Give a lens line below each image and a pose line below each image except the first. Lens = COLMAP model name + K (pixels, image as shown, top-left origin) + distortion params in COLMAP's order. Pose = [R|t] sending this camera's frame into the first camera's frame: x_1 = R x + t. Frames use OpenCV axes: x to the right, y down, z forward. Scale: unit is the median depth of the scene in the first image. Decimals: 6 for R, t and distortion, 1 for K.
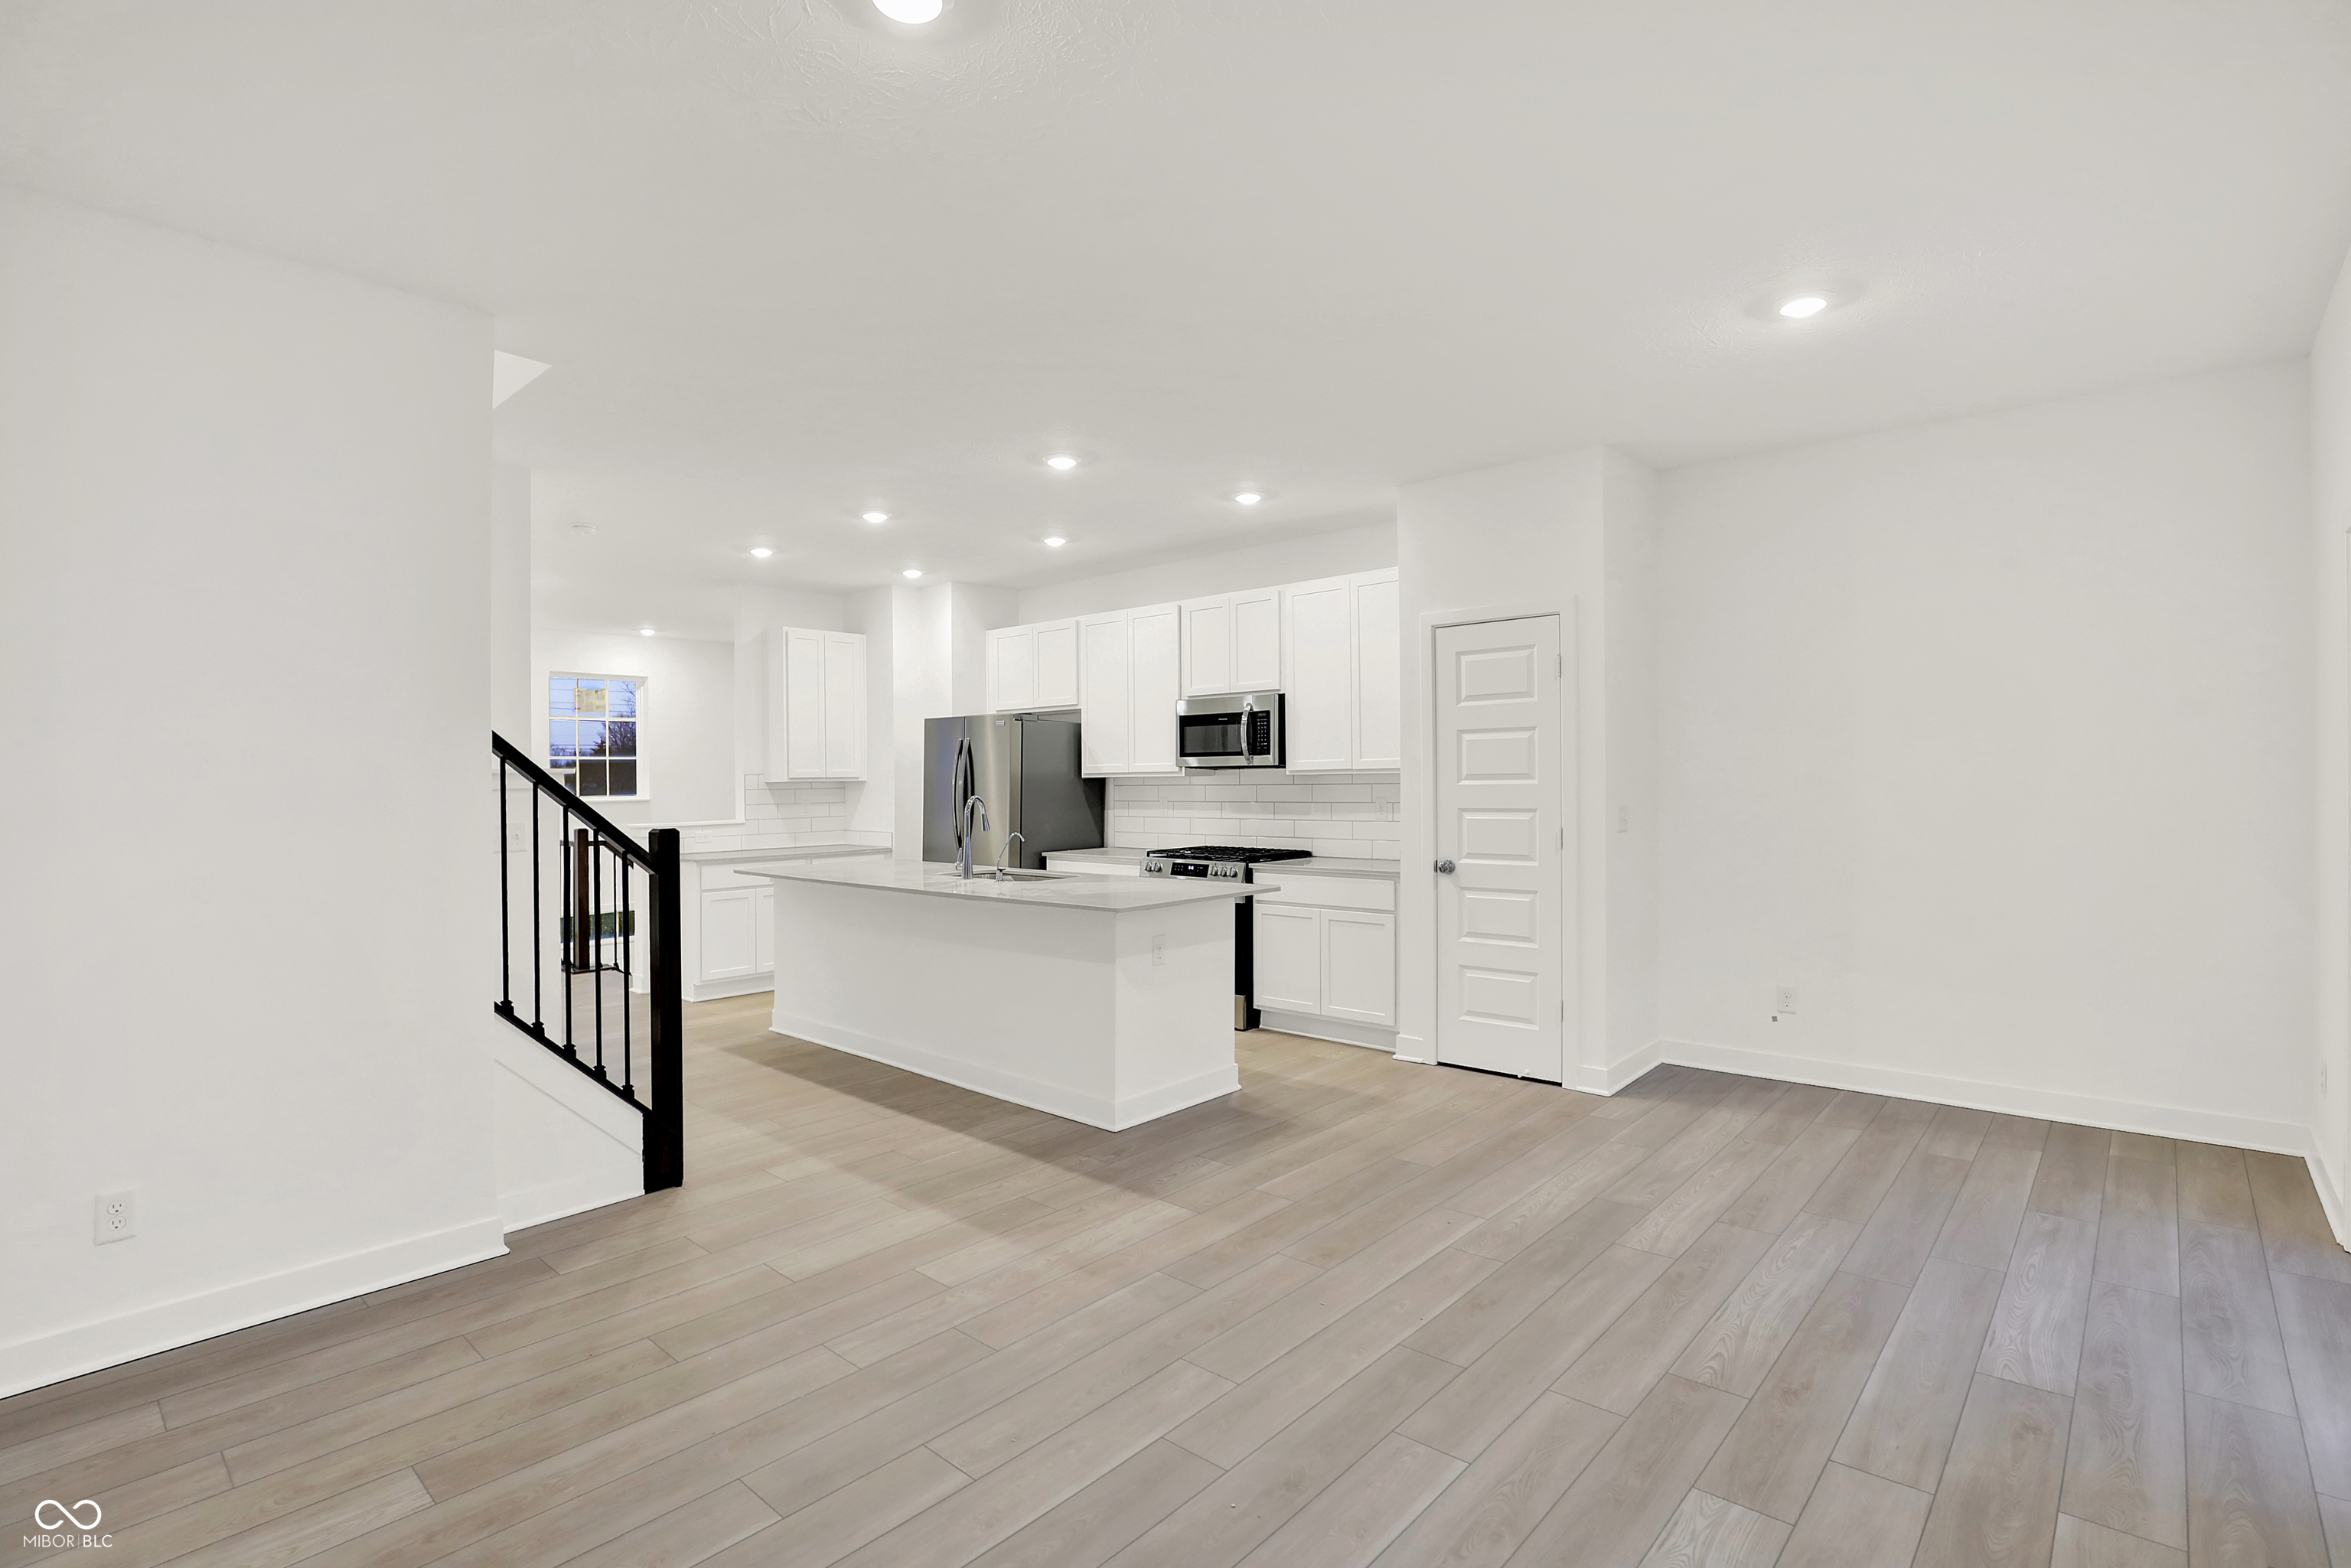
lens RADIAL K [[1109.5, 0, 1175.5], [0, 1109.5, 784.0], [0, 0, 1]] dist [-0.010190, 0.000393]
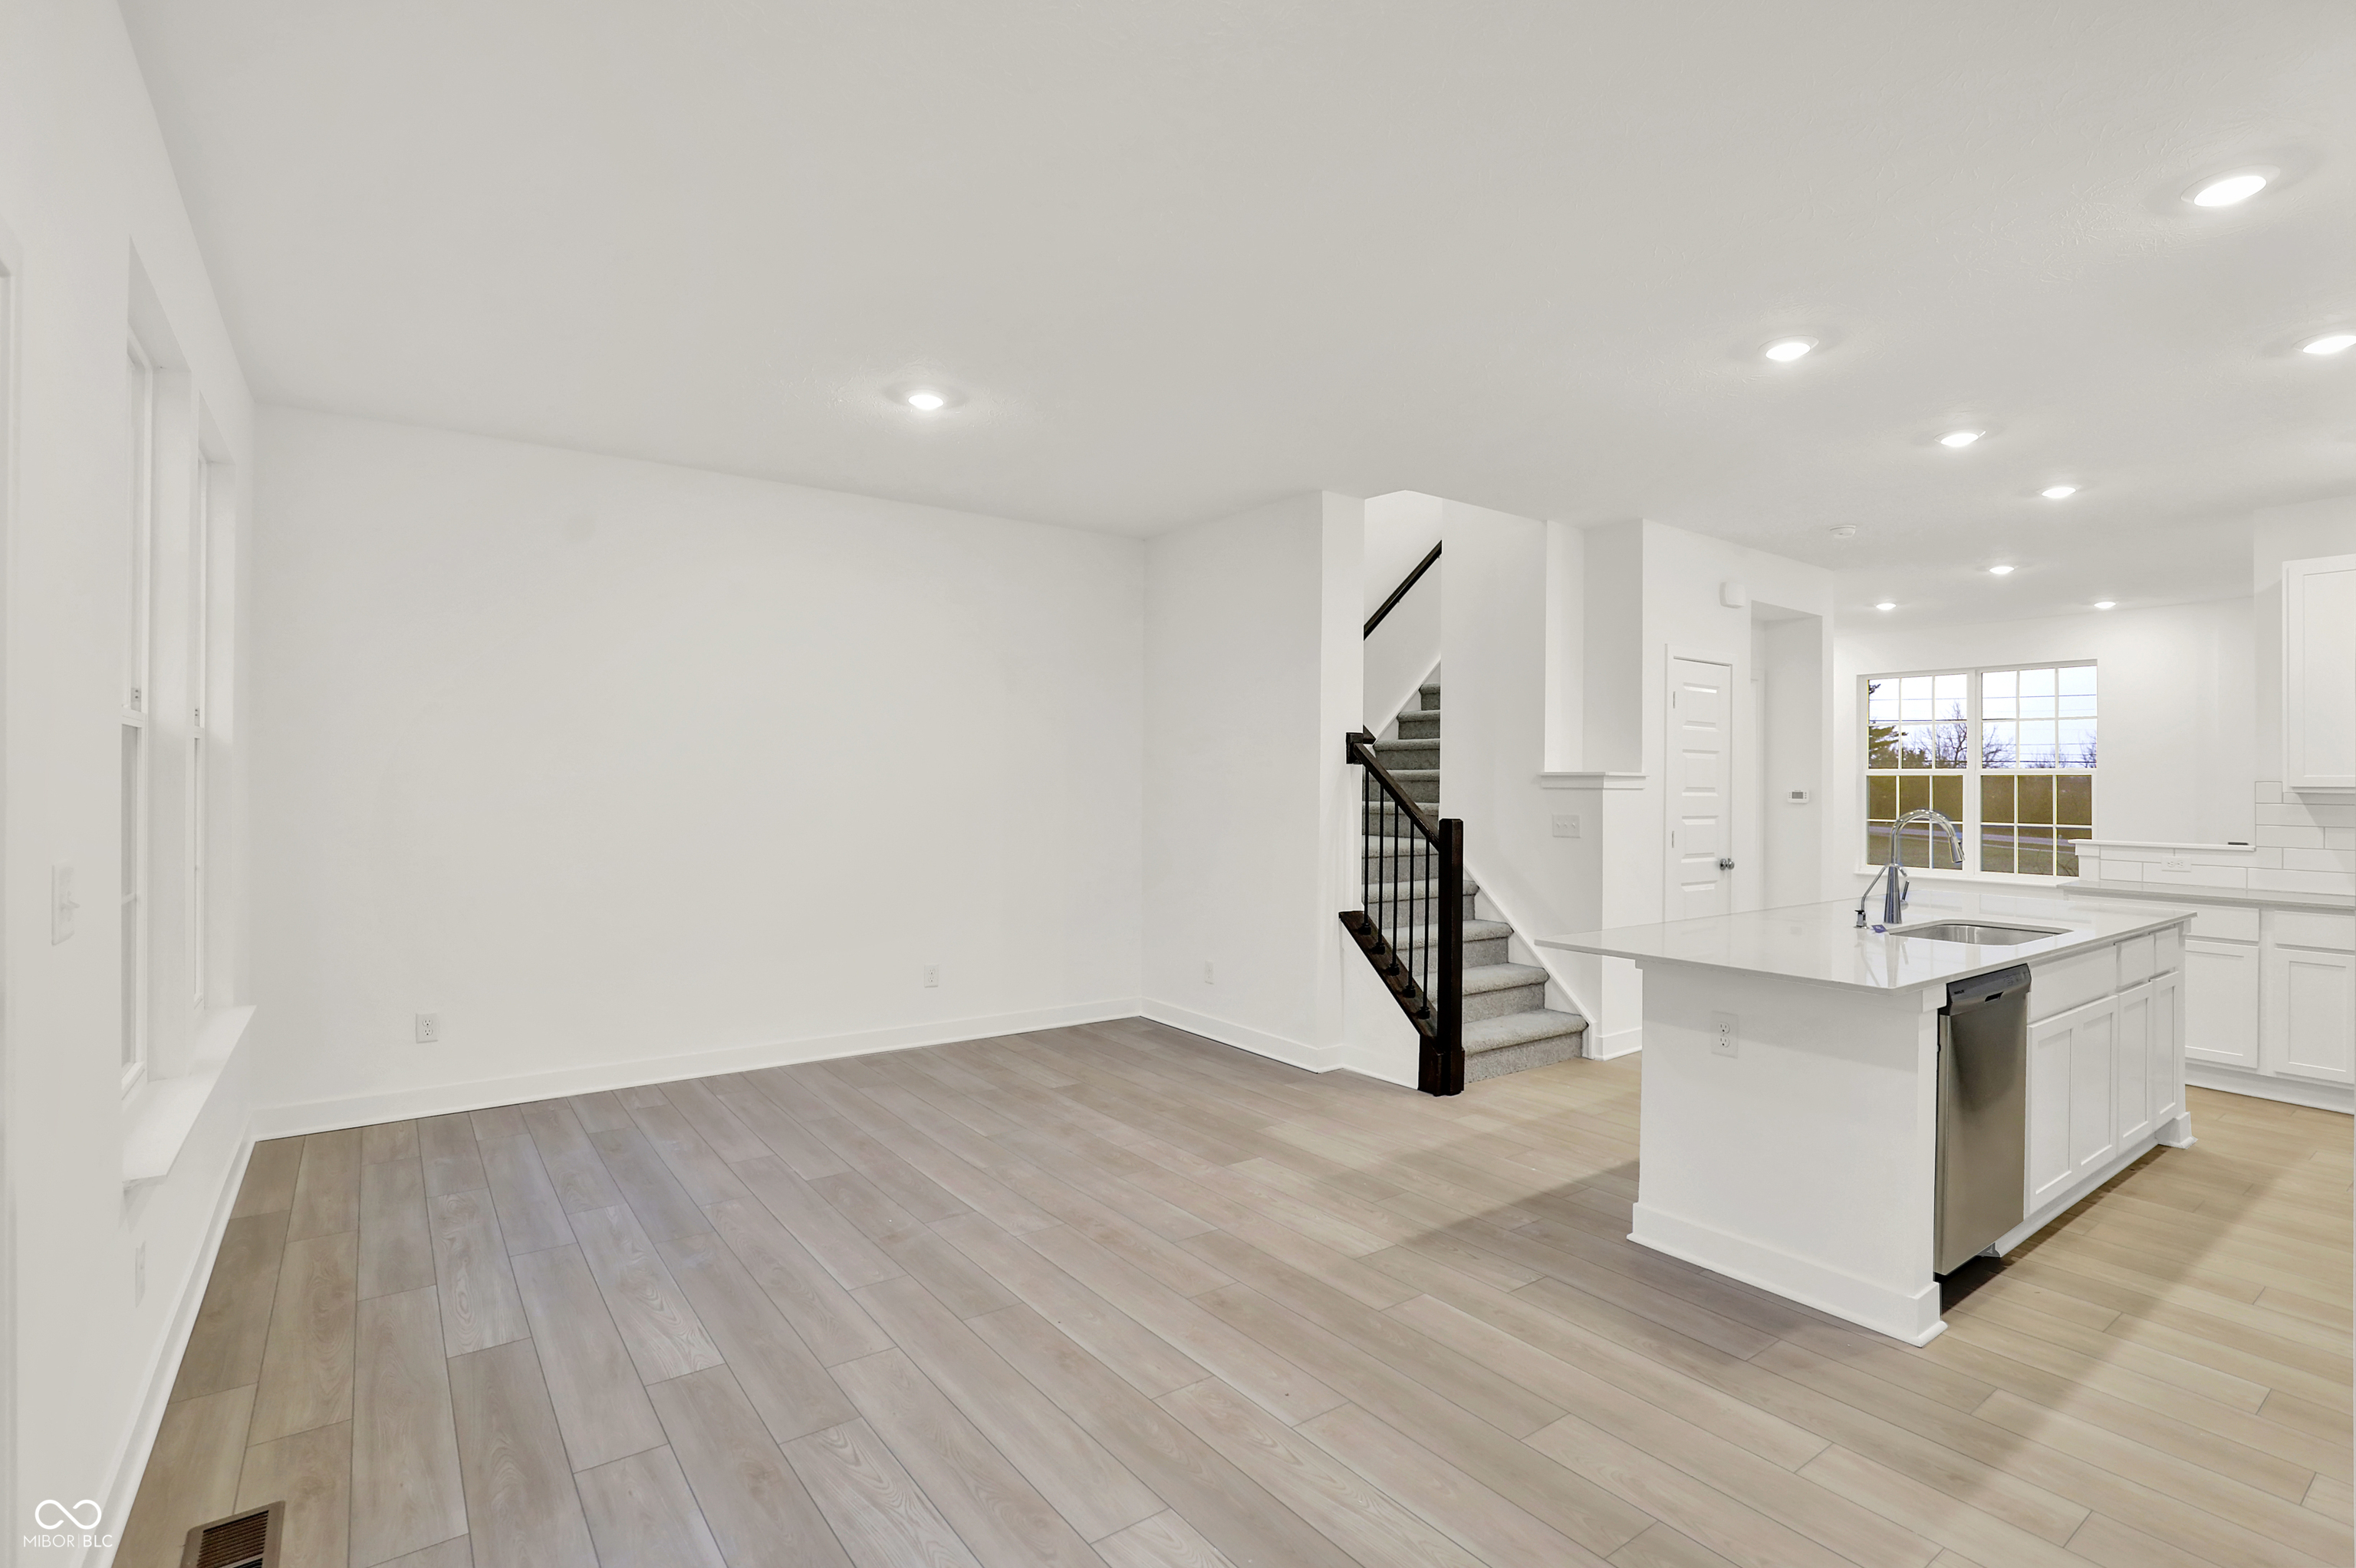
lens RADIAL K [[1078.5, 0, 1178.0], [0, 1078.5, 784.0], [0, 0, 1]] dist [0.001021, -0.015077]
pose [[-0.185757, 0.008312, -0.982560, 1.036922], [-0.013584, 0.999847, 0.011027, -0.013464], [0.982502, 0.015395, -0.185616, 1.147752]]
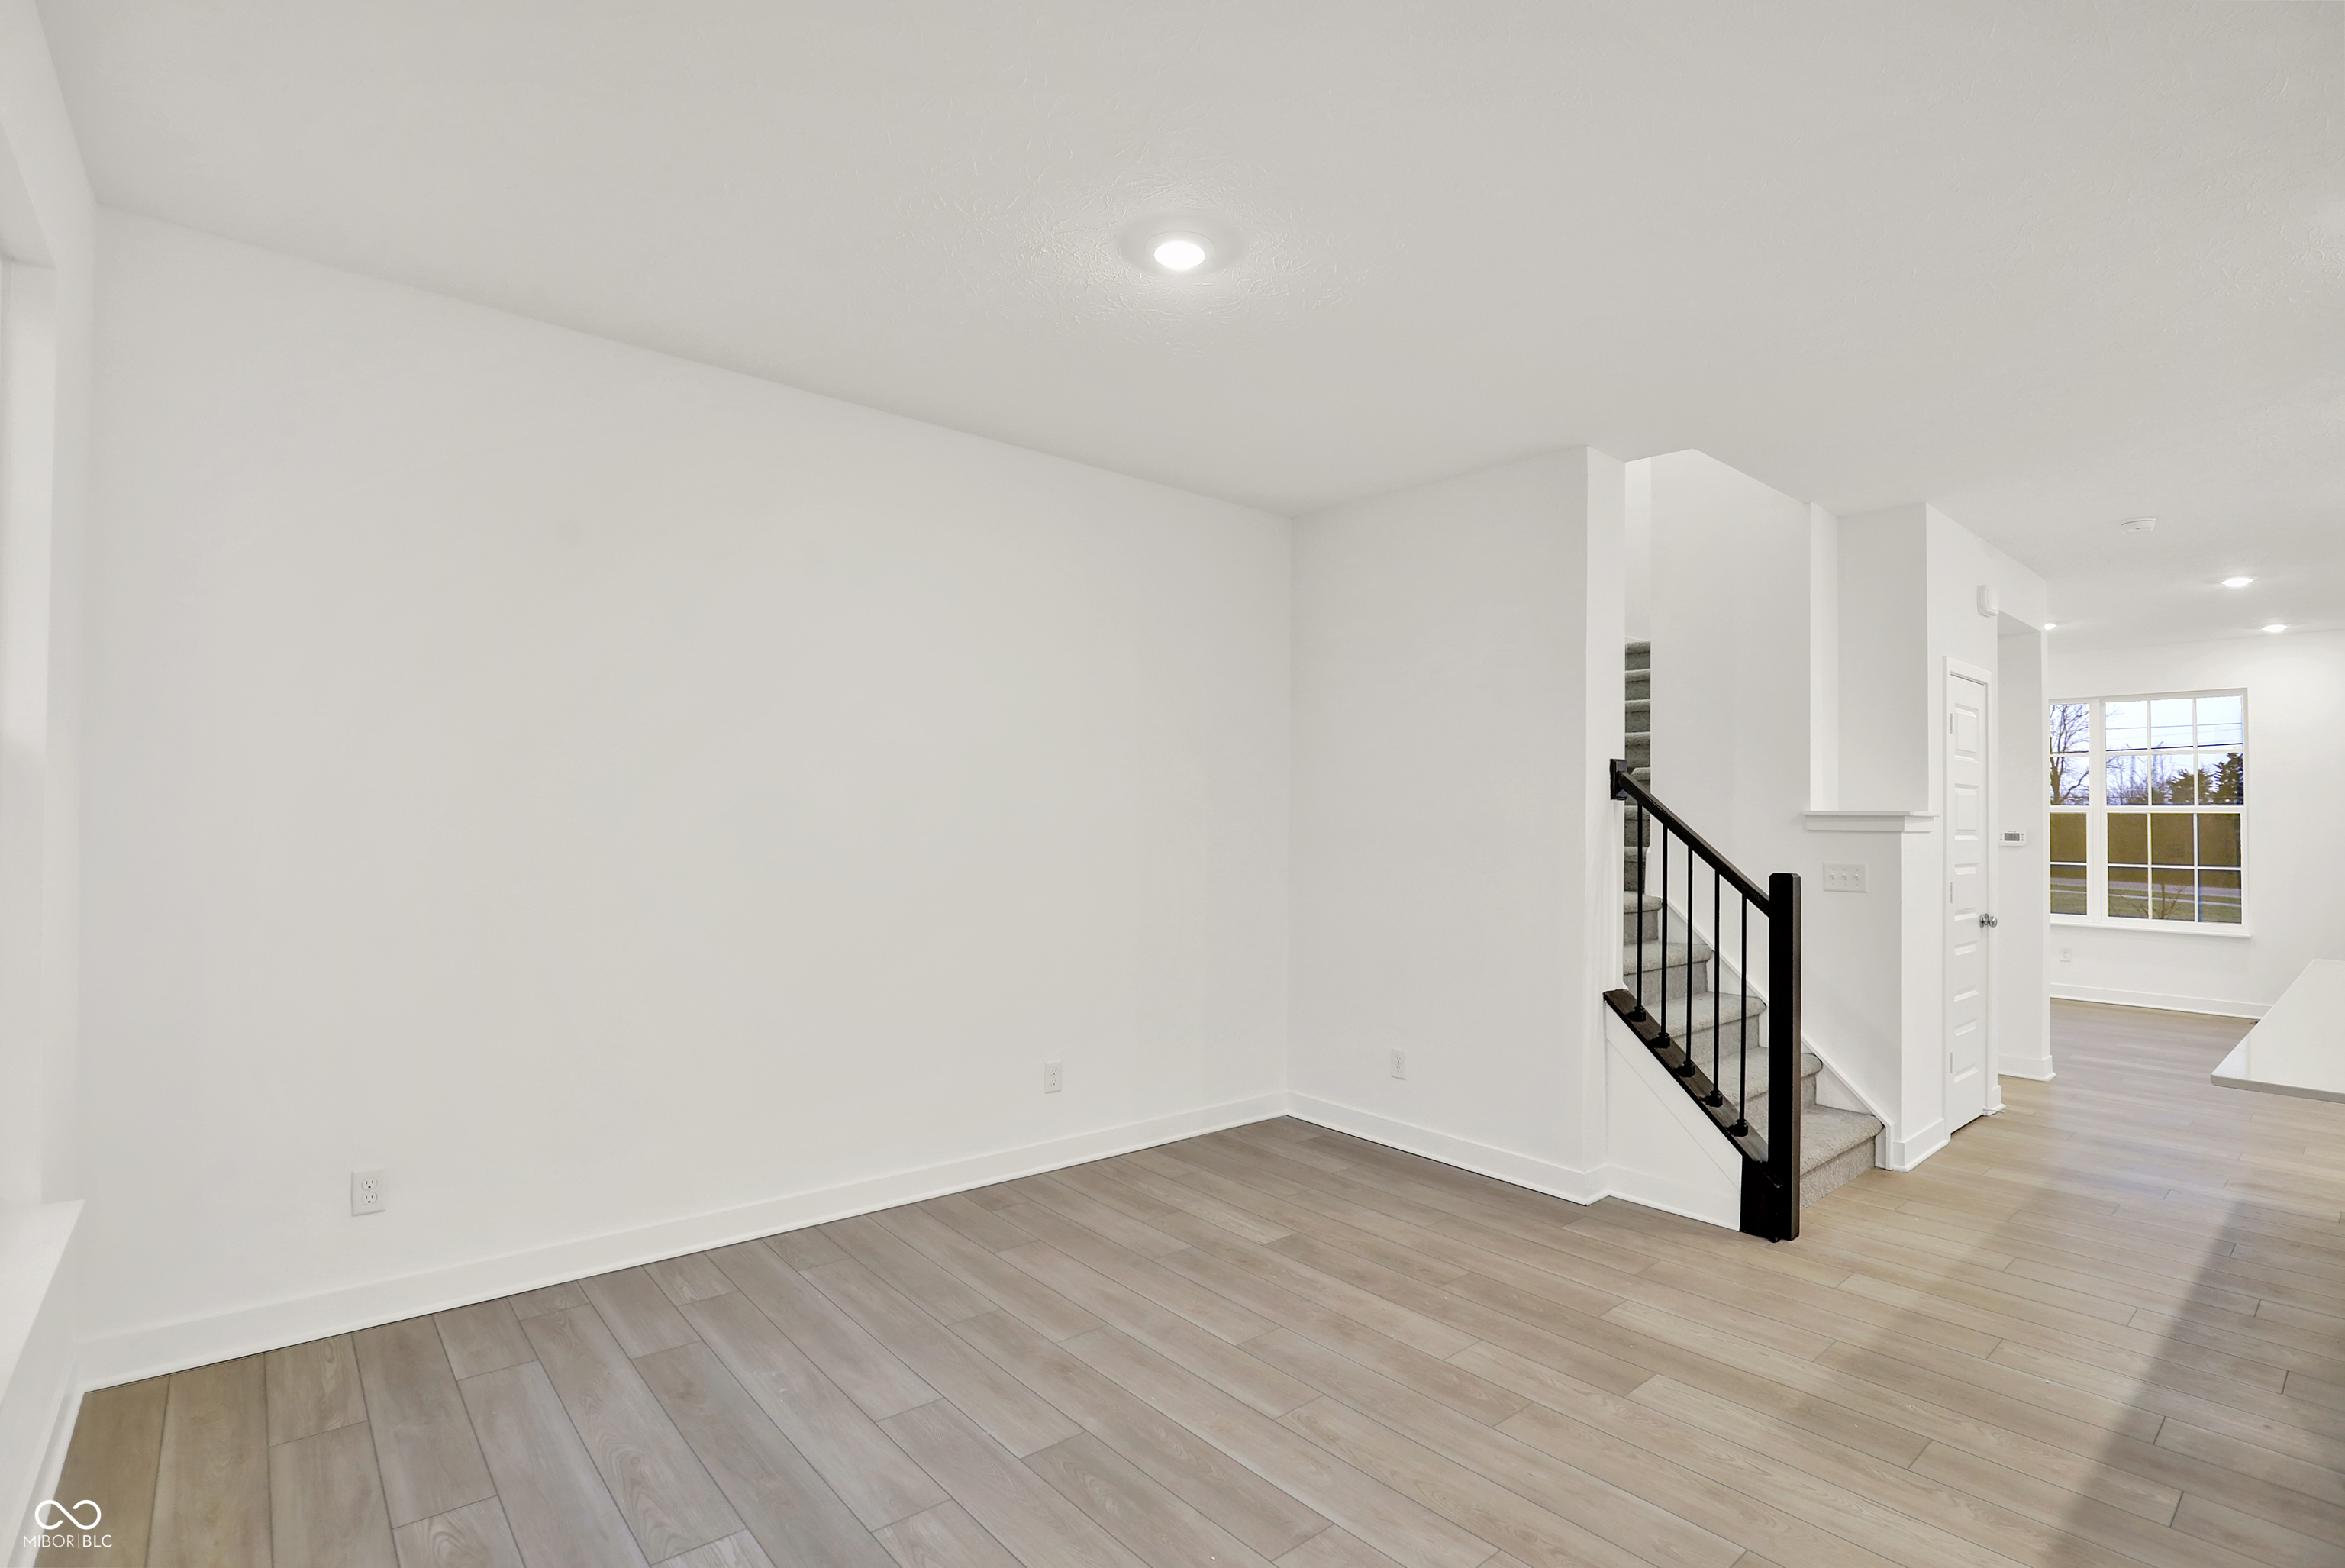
lens RADIAL K [[1076.4, 0, 1172.5], [0, 1076.4, 784.0], [0, 0, 1]] dist [-0.013255, 0.000917]
pose [[-0.111544, -0.019772, -0.993563, 0.683482], [-0.018522, 0.999670, -0.017814, -0.015873], [0.993587, 0.016416, -0.111873, 0.707363]]
